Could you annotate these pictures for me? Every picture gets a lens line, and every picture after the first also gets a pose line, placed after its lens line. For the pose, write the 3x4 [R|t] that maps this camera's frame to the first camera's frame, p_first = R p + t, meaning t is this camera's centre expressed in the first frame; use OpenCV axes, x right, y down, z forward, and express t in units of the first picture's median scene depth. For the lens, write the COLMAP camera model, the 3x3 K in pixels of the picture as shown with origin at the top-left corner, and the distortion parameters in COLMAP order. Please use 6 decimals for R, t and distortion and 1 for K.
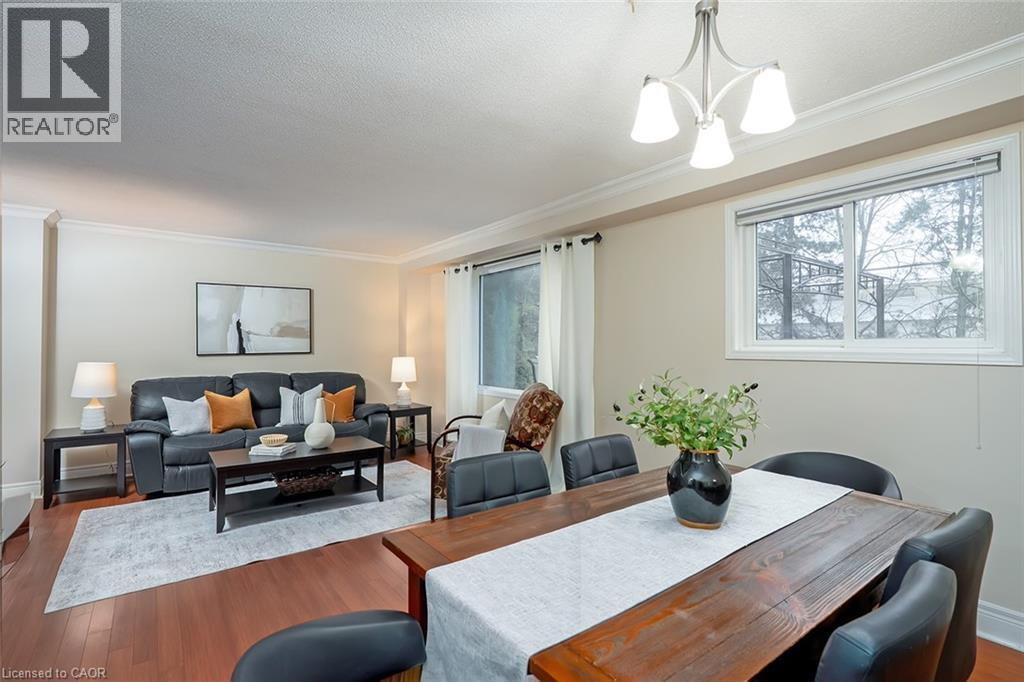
lens RADIAL K [[486.2, 0, 512.5], [0, 486.2, 346.5], [0, 0, 1]] dist [0.000885, -0.000209]
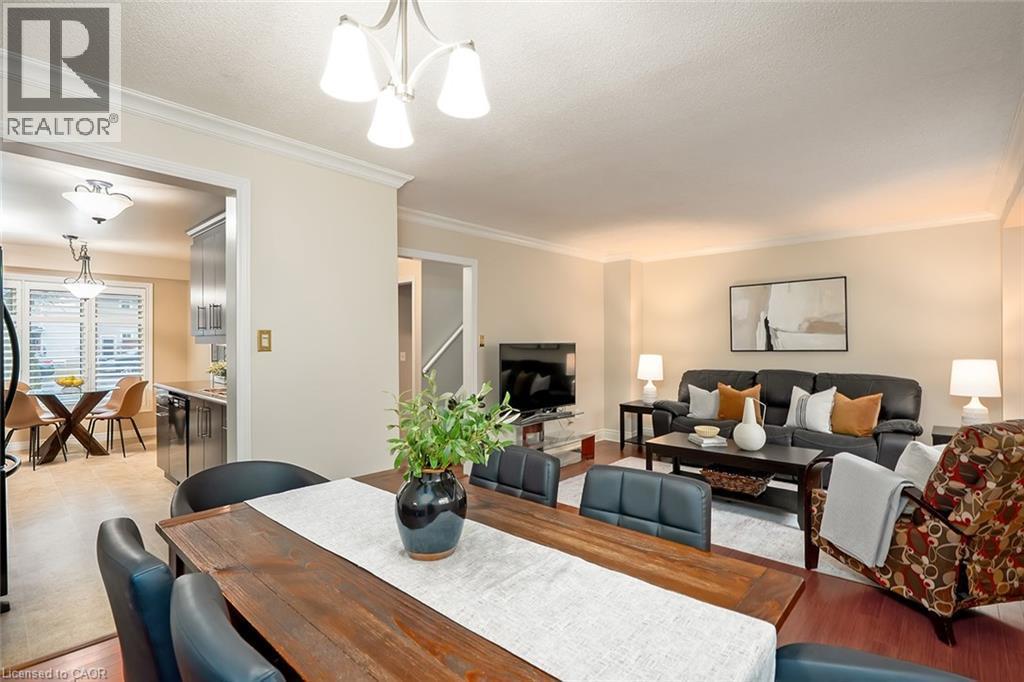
lens RADIAL K [[486.2, 0, 509.2], [0, 486.2, 338.0], [0, 0, 1]] dist [0.000885, -0.000209]
pose [[0.186759, -0.009823, -0.982357, 0.399754], [0.000195, 0.999950, -0.009961, -0.001295], [0.982406, 0.001668, 0.186751, 0.311140]]
